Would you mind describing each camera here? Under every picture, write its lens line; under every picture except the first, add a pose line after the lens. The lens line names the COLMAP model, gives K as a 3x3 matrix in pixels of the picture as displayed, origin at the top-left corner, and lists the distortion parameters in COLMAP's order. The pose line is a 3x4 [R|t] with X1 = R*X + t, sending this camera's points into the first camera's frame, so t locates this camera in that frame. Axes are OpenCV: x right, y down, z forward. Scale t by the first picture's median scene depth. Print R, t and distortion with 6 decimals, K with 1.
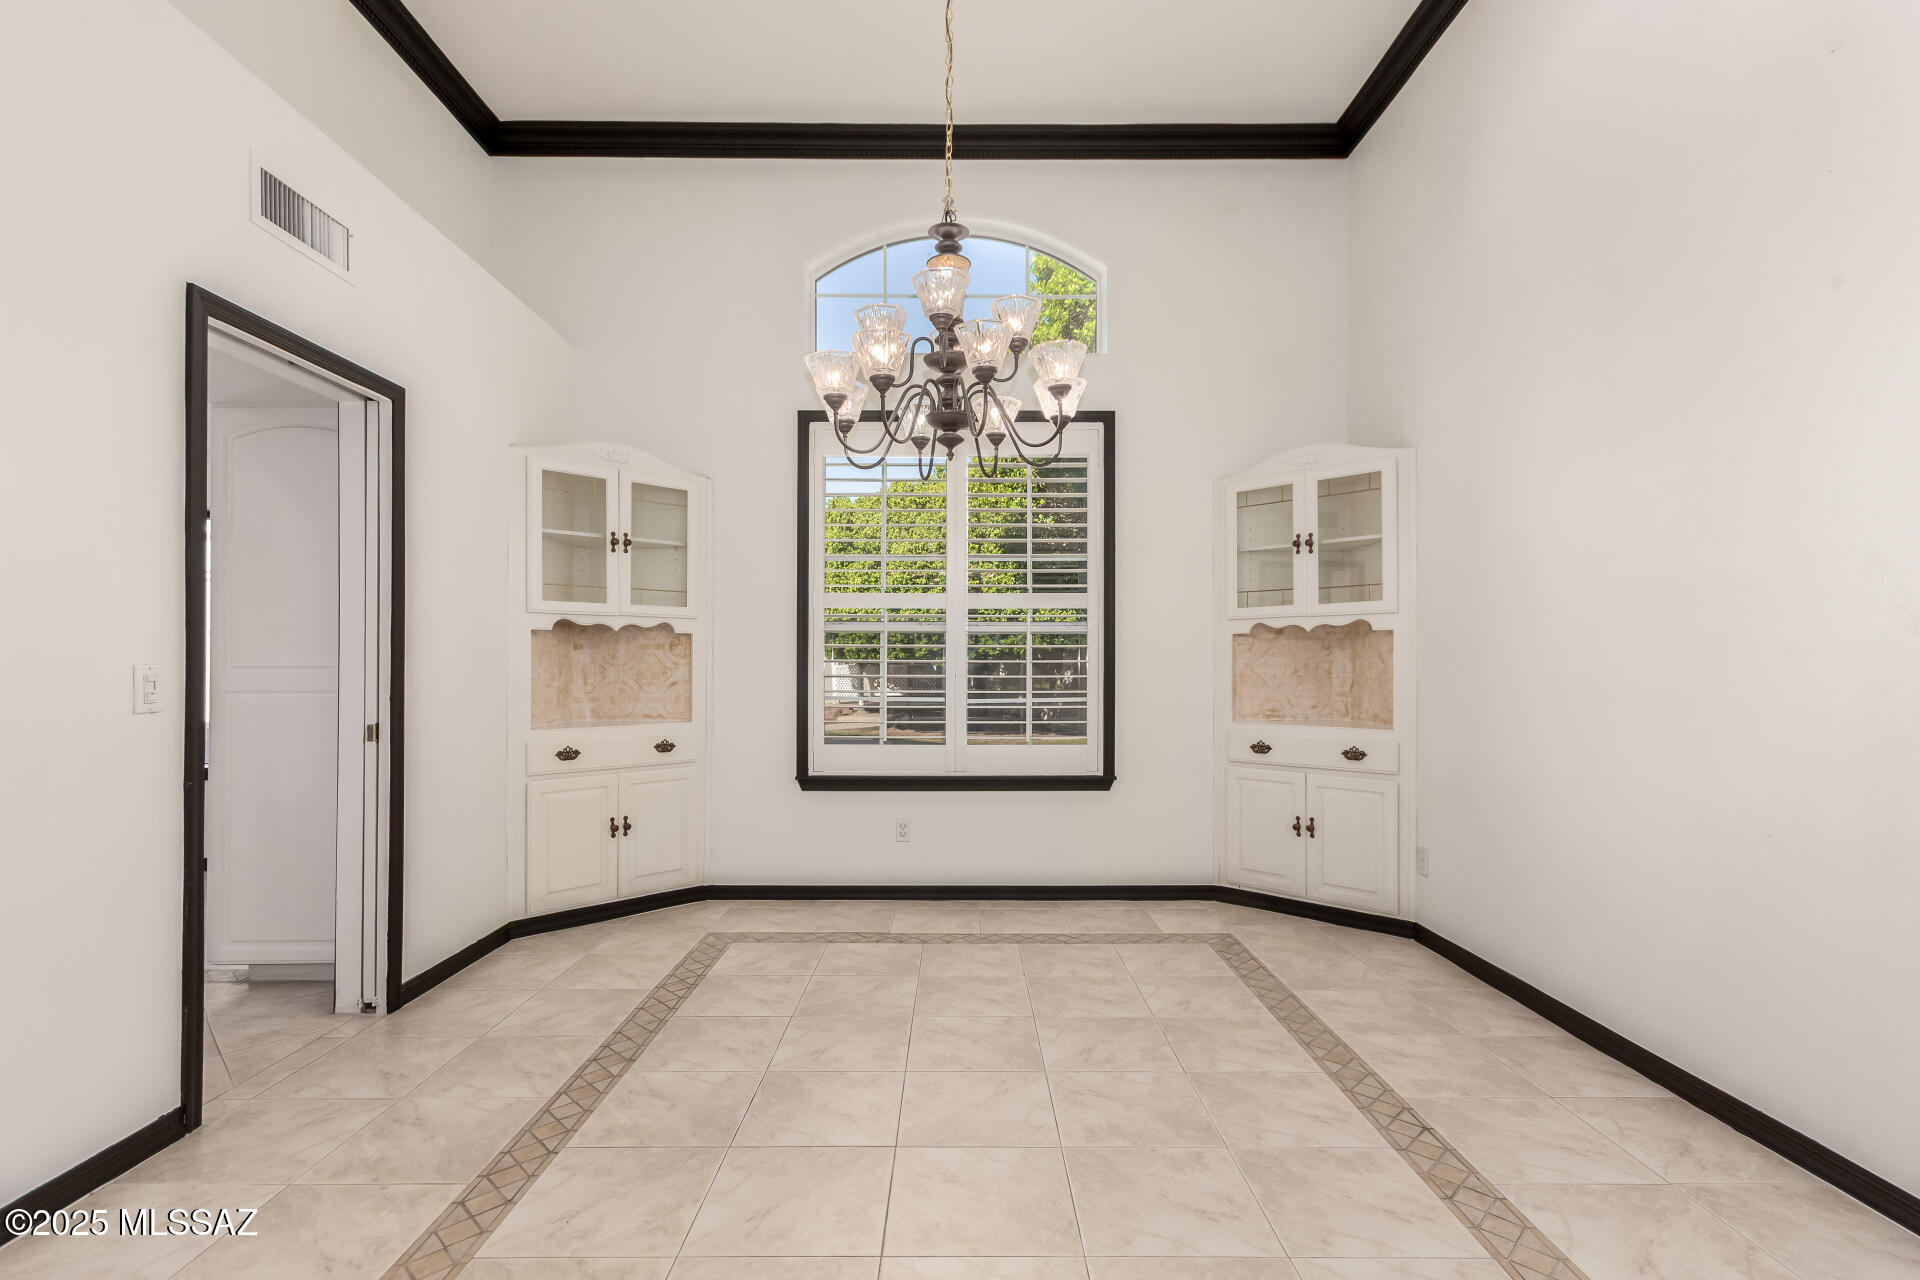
lens RADIAL K [[887.9, 0, 964.8], [0, 887.9, 658.1], [0, 0, 1]] dist [0.000342, -0.000047]
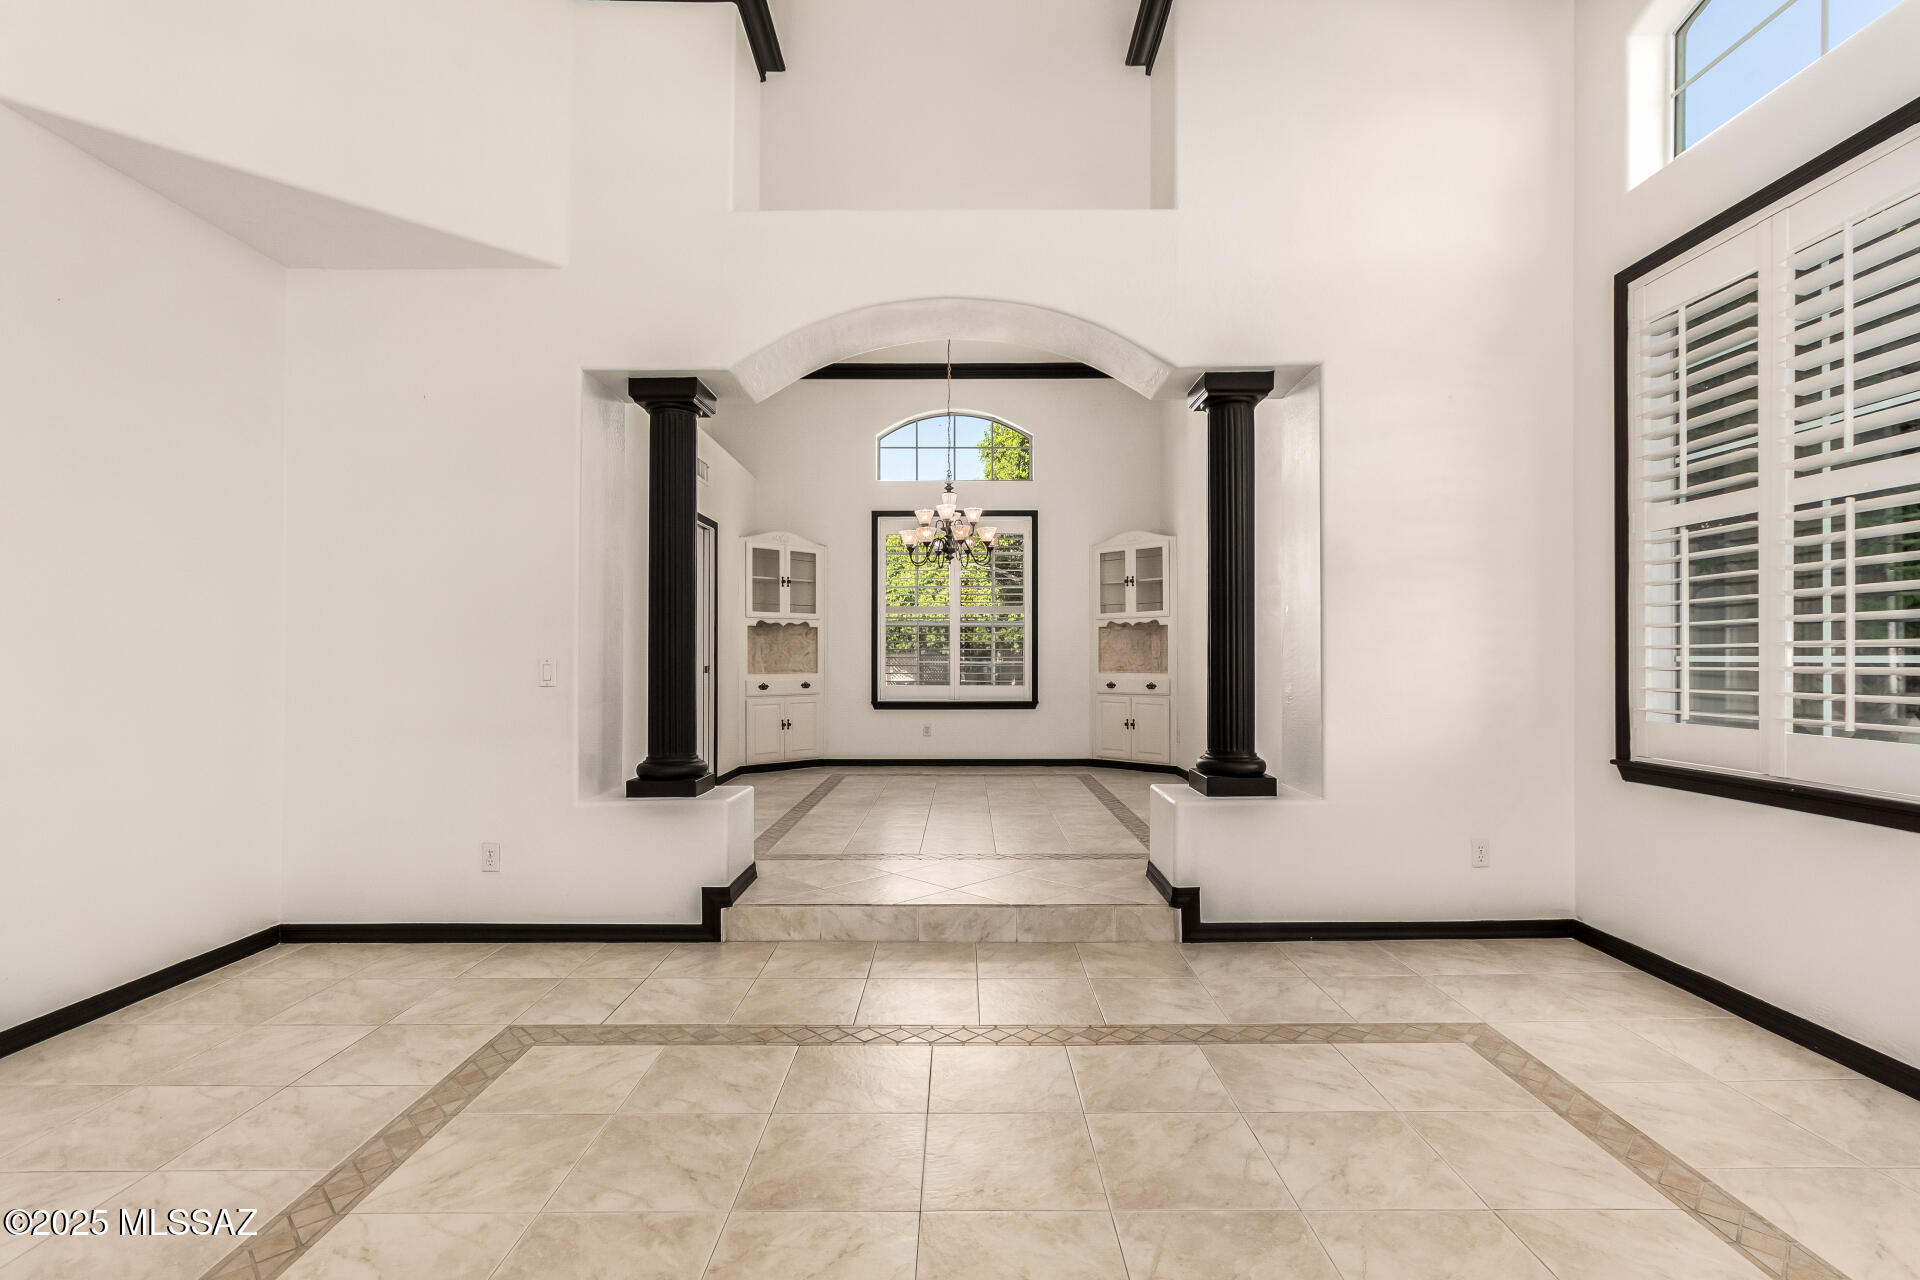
lens RADIAL K [[910.2, 0, 955.4], [0, 910.2, 654.5], [0, 0, 1]] dist [0.019437, 0.000014]
pose [[0.999810, -0.001906, -0.019397, 0.031031], [0.001932, 0.999997, 0.001284, 0.030322], [0.019395, -0.001321, 0.999811, -1.013836]]
